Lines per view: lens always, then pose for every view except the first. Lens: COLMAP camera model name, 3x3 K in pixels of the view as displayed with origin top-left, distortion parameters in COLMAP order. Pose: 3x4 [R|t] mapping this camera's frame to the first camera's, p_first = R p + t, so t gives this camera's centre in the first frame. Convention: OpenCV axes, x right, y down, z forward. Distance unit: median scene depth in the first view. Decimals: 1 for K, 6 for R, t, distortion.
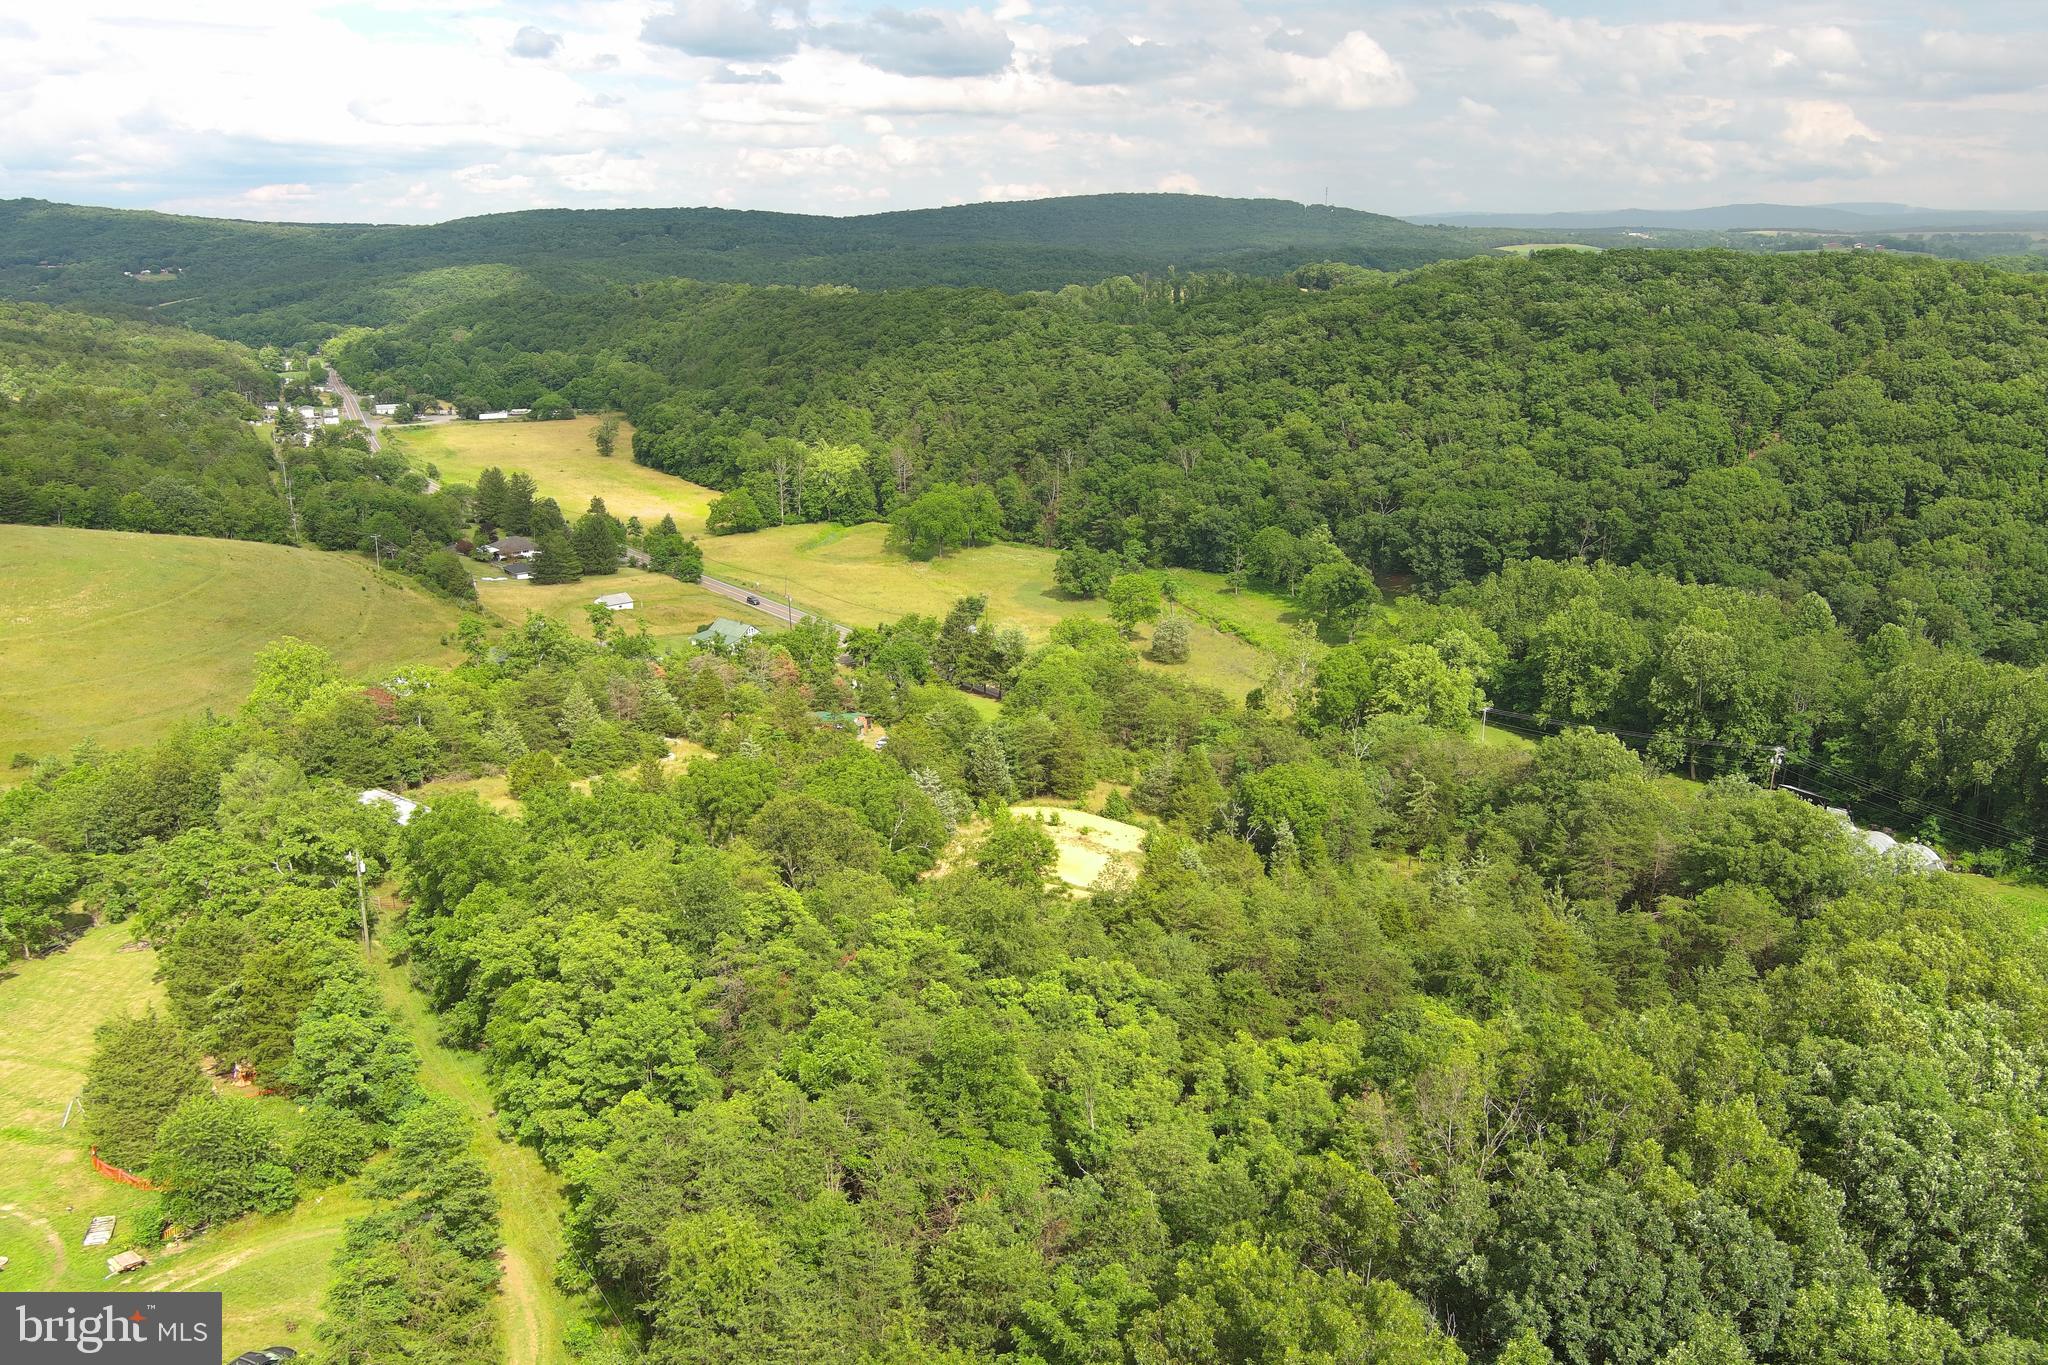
lens RADIAL K [[1574.3, 0, 1018.7], [0, 1574.3, 689.0], [0, 0, 1]] dist [0.029165, -0.054991]
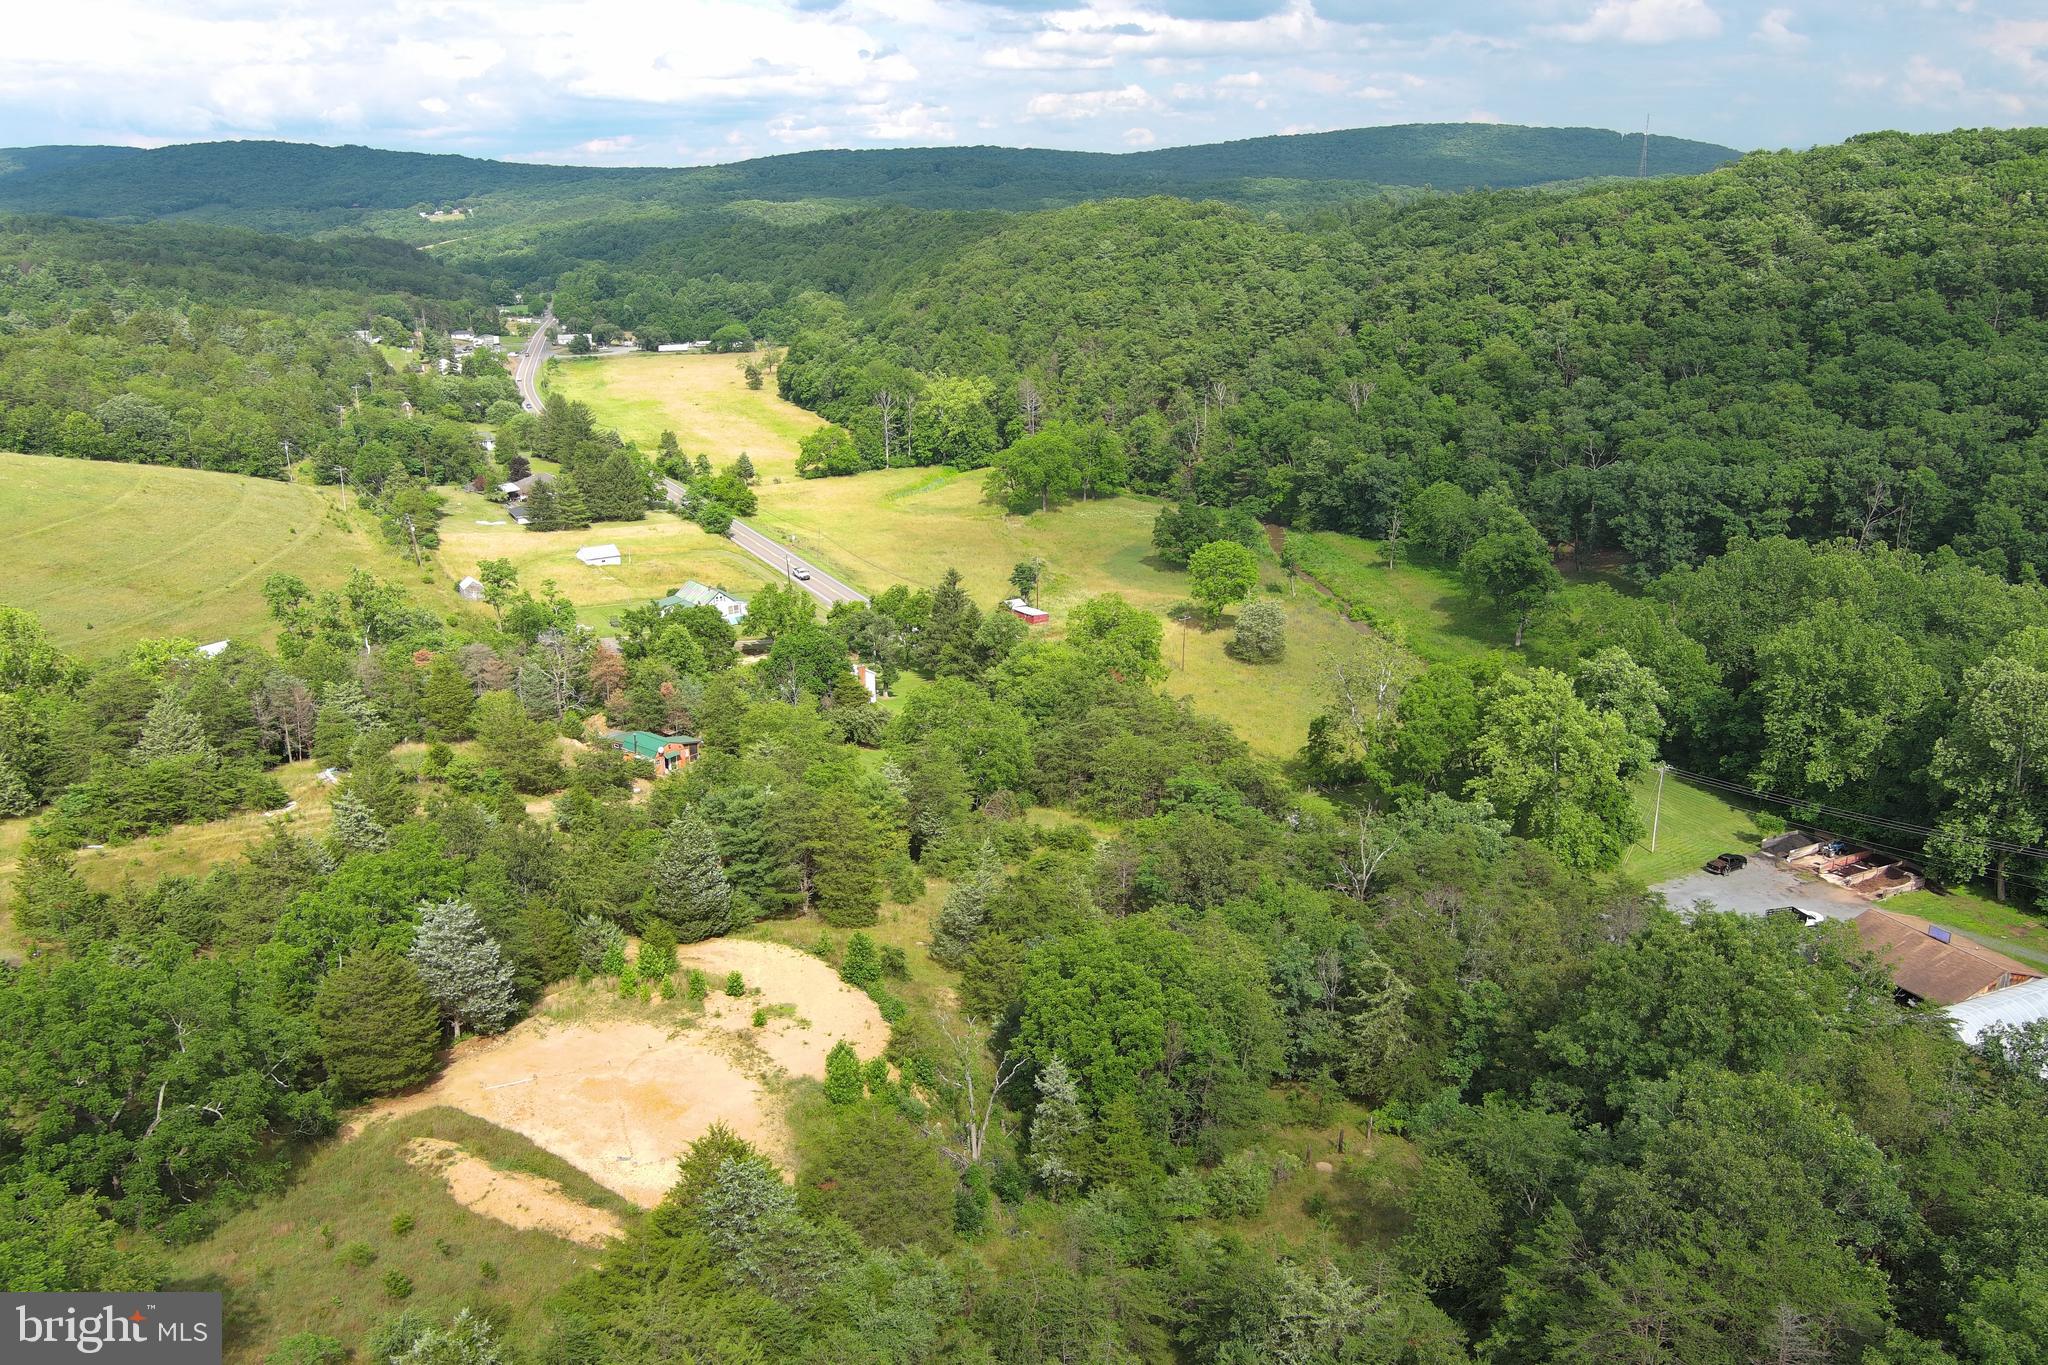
lens RADIAL K [[1574.3, 0, 1018.7], [0, 1574.3, 689.0], [0, 0, 1]] dist [0.029165, -0.054991]
pose [[0.983397, 0.046486, -0.175415, 0.087863], [-0.040859, 0.998532, 0.035558, -0.019428], [0.176810, -0.027800, 0.983852, 0.185559]]
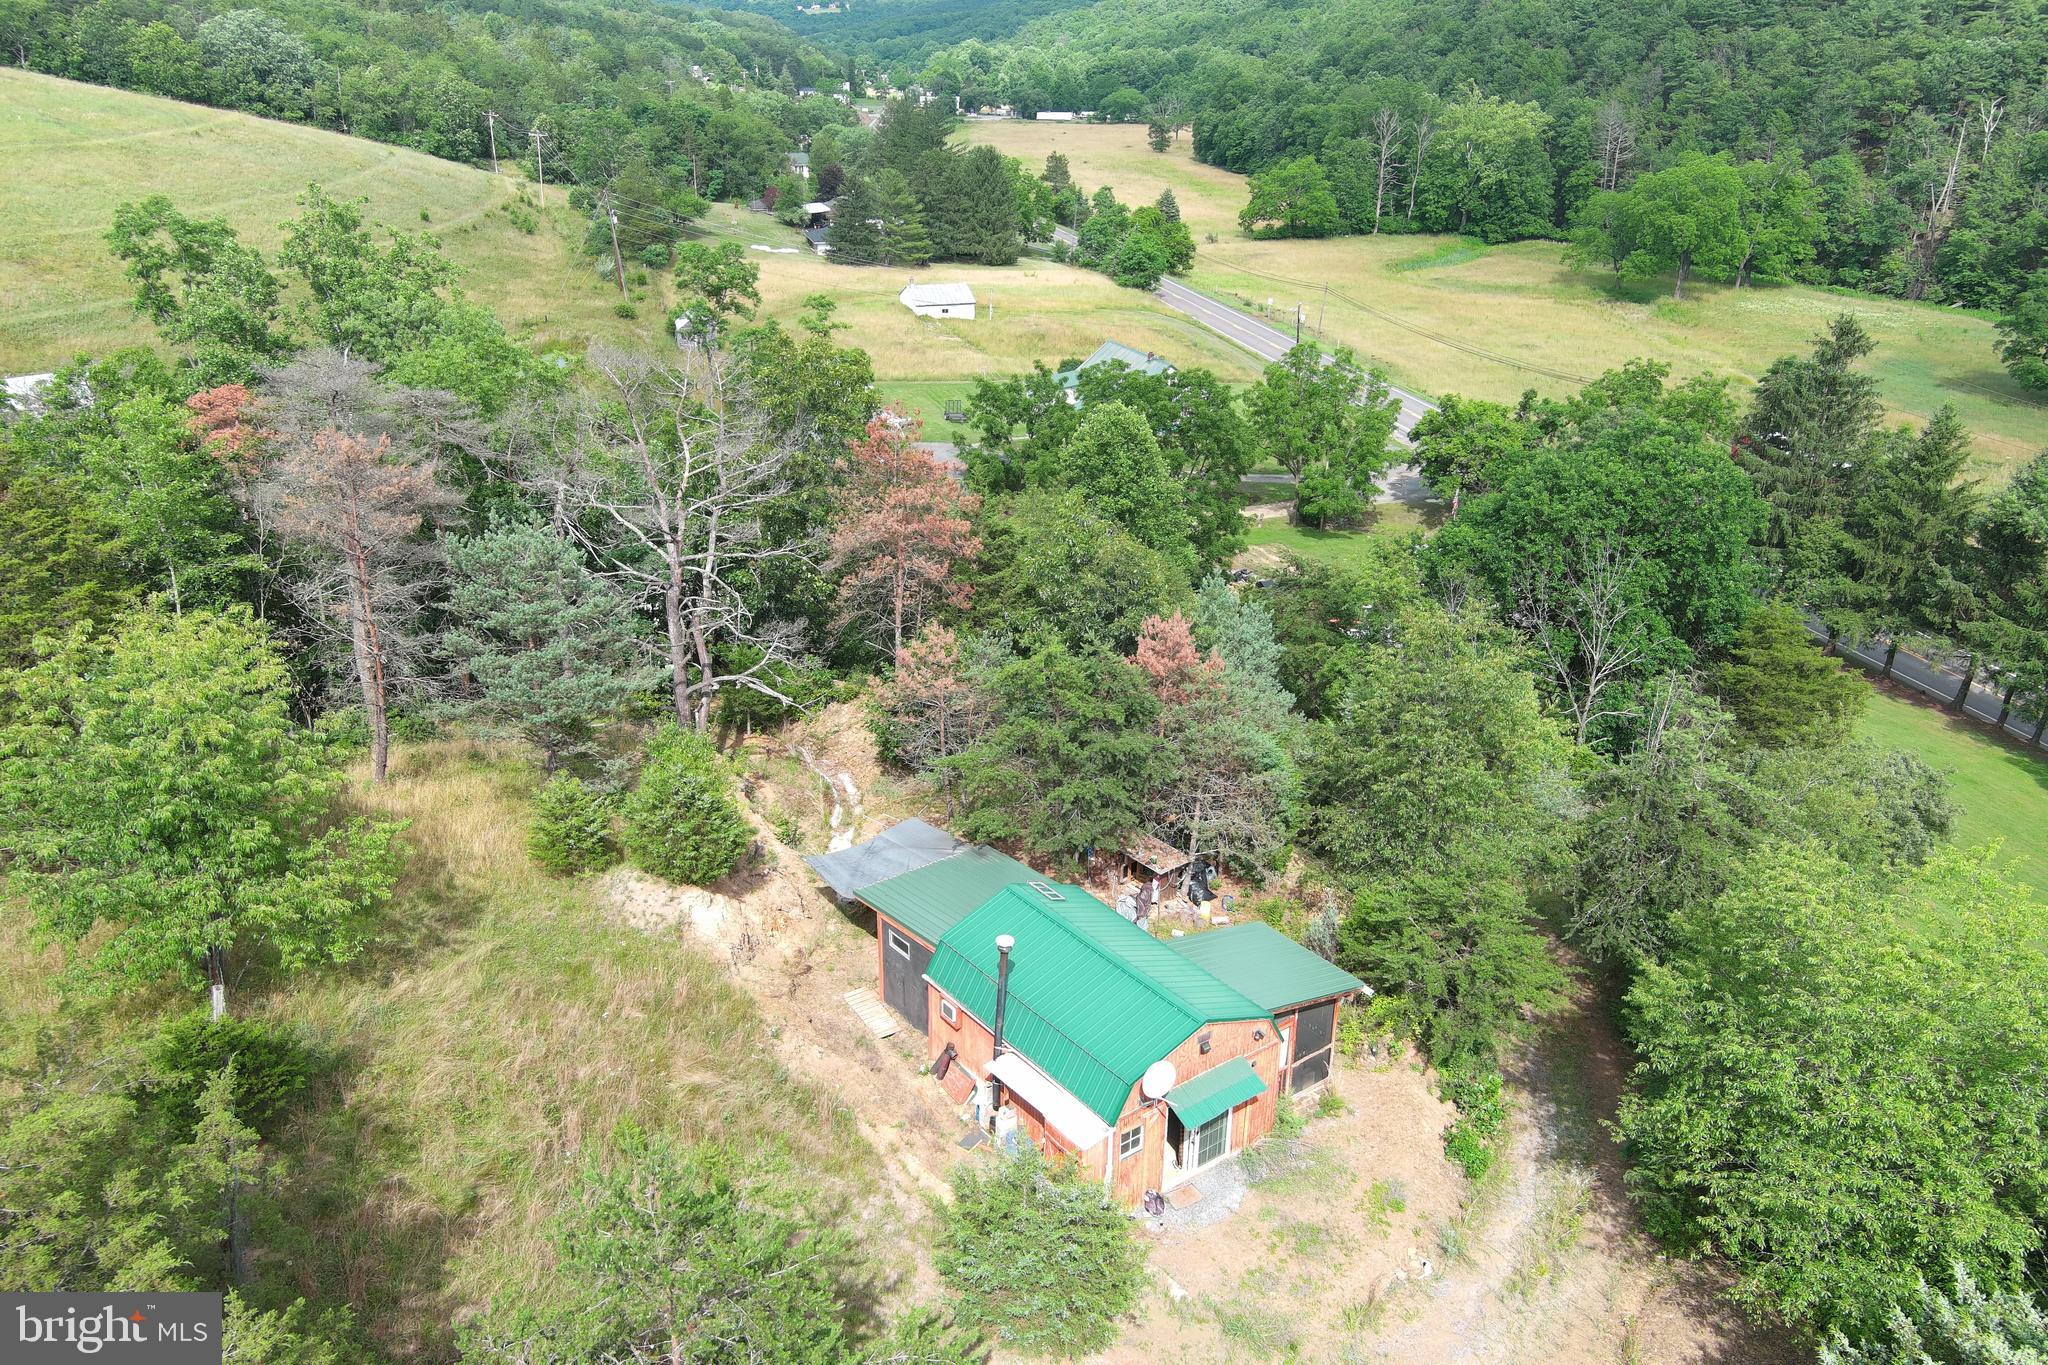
lens RADIAL K [[1576.4, 0, 1018.8], [0, 1576.4, 685.9], [0, 0, 1]] dist [0.019337, -0.028874]
pose [[0.918141, 0.166961, -0.359361, -0.041371], [-0.122789, 0.982136, 0.142588, -0.010854], [0.376748, -0.086790, 0.922241, 0.471502]]
